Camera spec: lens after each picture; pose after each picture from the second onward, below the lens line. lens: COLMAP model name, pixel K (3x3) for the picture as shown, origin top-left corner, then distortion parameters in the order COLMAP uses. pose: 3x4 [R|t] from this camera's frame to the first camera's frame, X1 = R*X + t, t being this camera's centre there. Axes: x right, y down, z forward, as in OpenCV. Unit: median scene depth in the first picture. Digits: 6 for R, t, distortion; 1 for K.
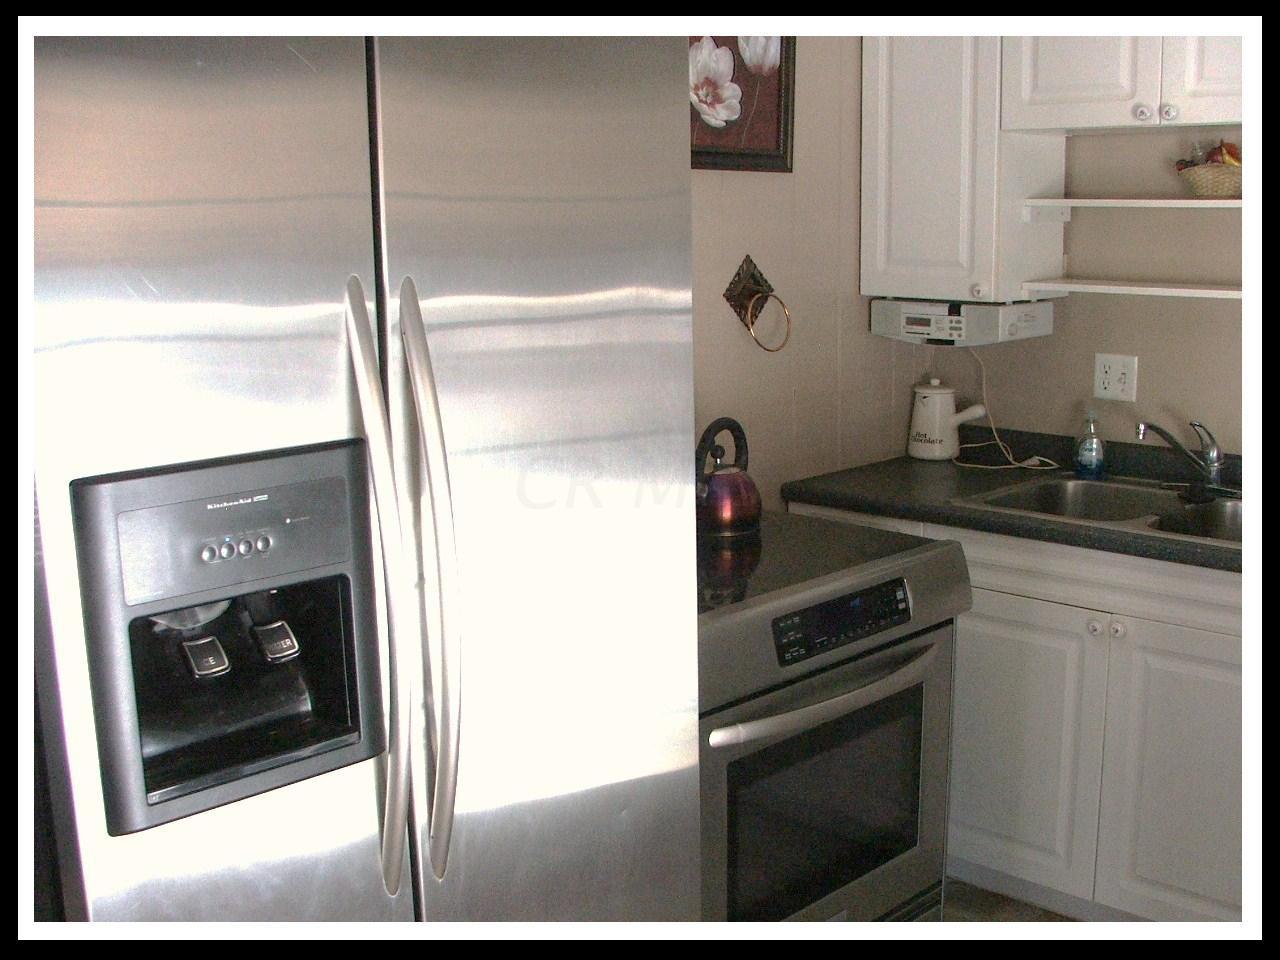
lens RADIAL K [[1416.3, 0, 643.4], [0, 1416.3, 504.8], [0, 0, 1]] dist [-0.165068, 0.161438]
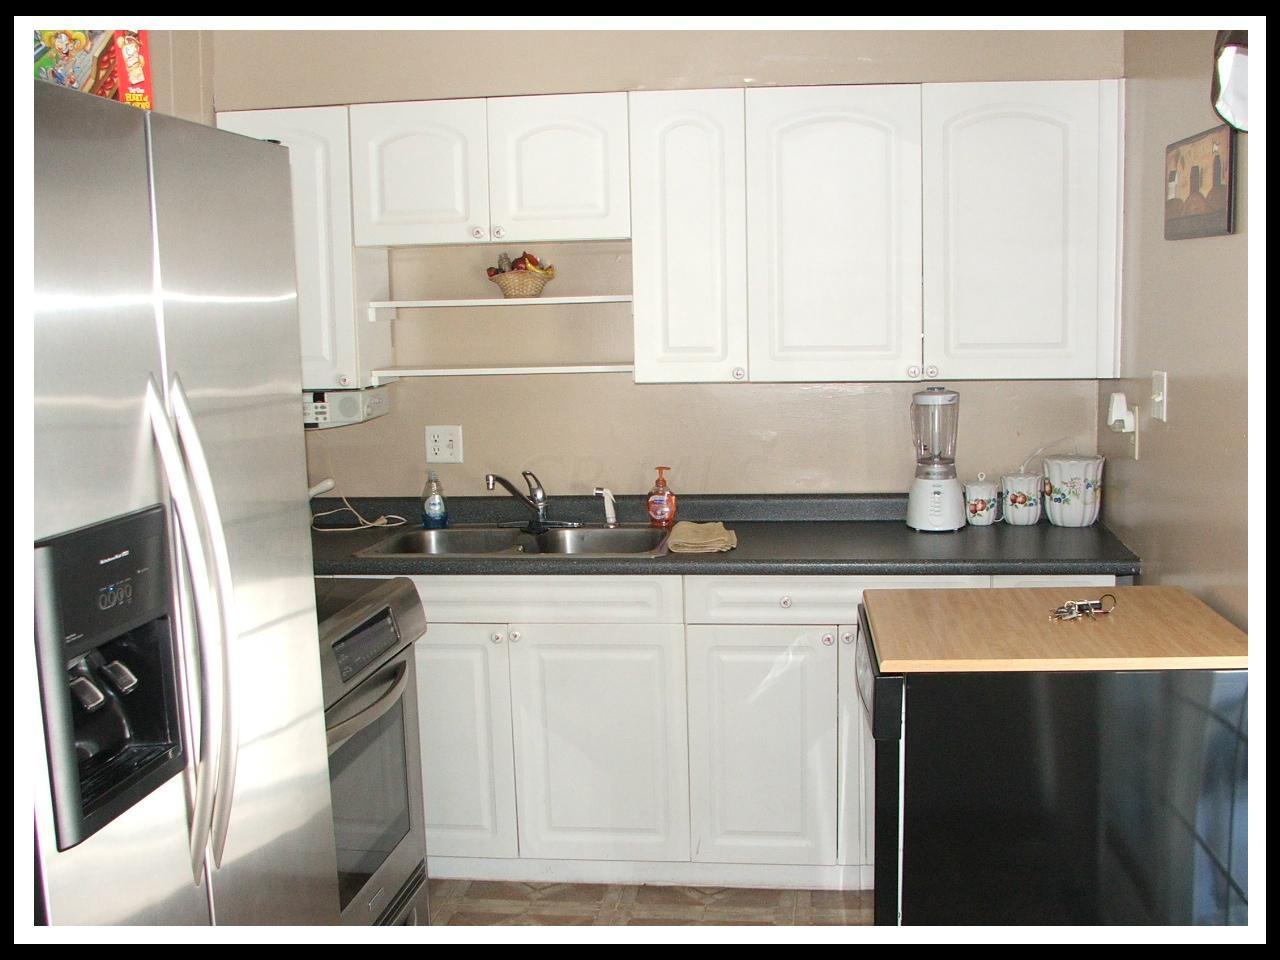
lens RADIAL K [[1416.3, 0, 643.4], [0, 1416.3, 504.8], [0, 0, 1]] dist [-0.165068, 0.161438]
pose [[0.801358, -0.091809, 0.591098, -0.265887], [0.134325, 0.990534, -0.028256, 0.020374], [-0.582909, 0.102042, 0.806105, -0.100189]]
